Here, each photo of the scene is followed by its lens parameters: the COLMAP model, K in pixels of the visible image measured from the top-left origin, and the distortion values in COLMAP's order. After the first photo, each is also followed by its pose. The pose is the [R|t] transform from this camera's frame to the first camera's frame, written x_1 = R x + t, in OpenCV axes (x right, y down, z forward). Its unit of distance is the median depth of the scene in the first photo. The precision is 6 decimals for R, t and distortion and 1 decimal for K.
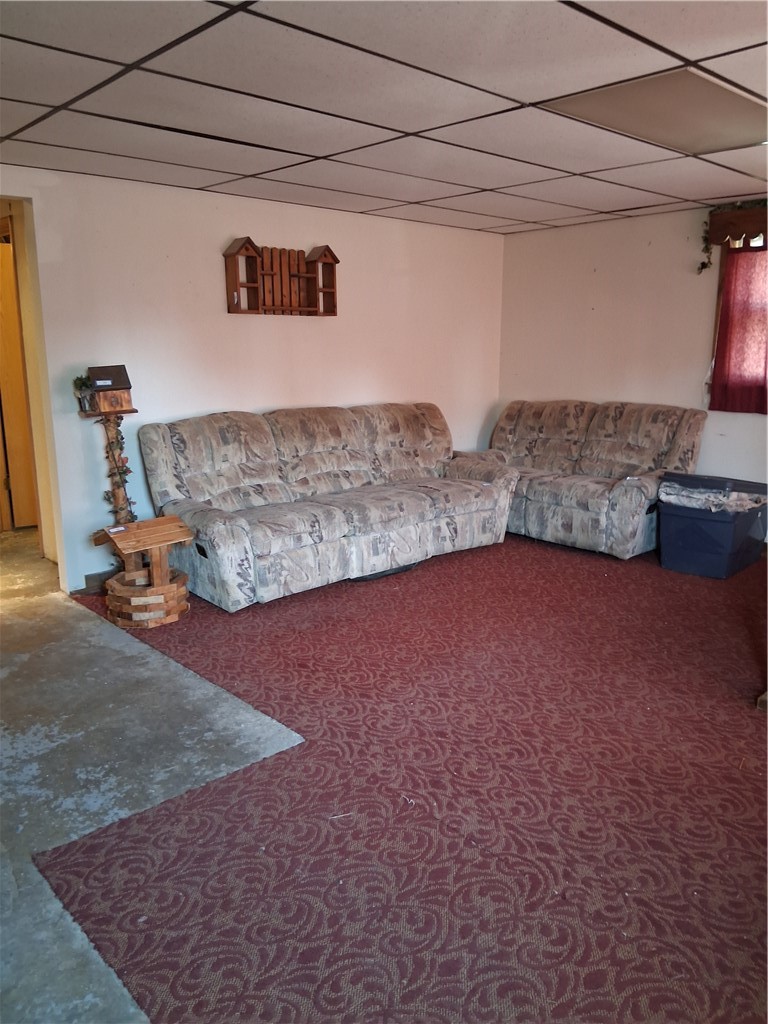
lens RADIAL K [[777.3, 0, 389.0], [0, 777.3, 510.3], [0, 0, 1]] dist [0.119212, -0.177397]
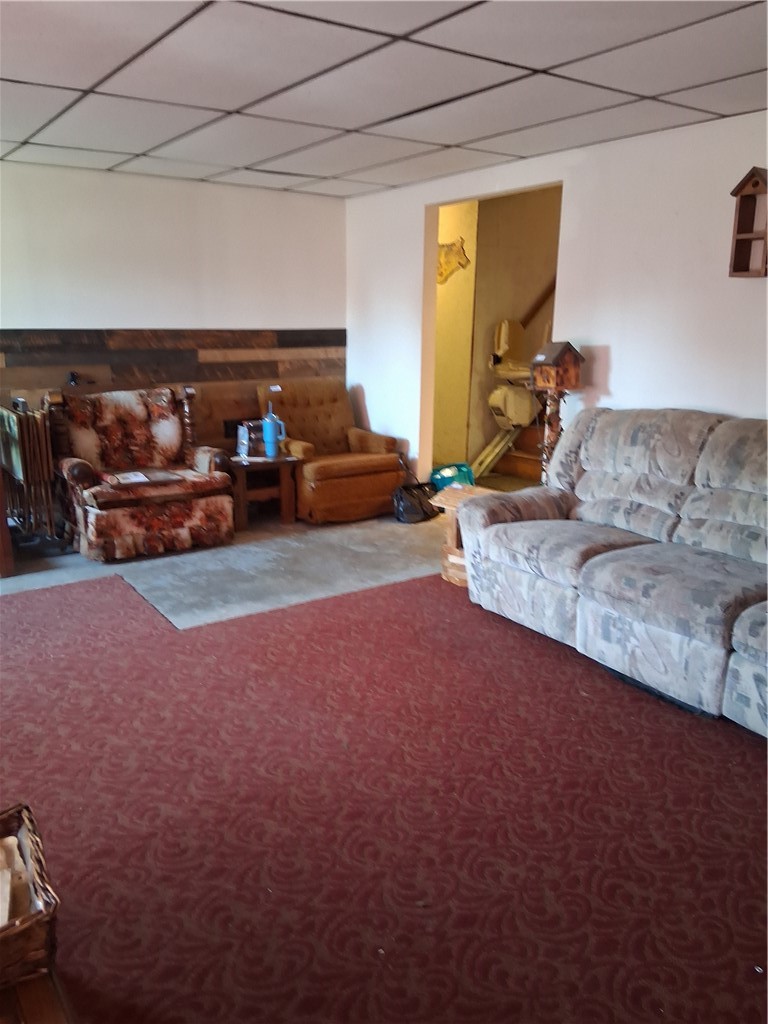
lens RADIAL K [[777.3, 0, 389.0], [0, 777.3, 510.3], [0, 0, 1]] dist [0.119212, -0.177397]
pose [[-0.140472, 0.243500, -0.959675, 0.673822], [-0.214709, 0.938727, 0.269613, -0.201708], [0.966523, 0.243924, -0.079584, 0.910750]]
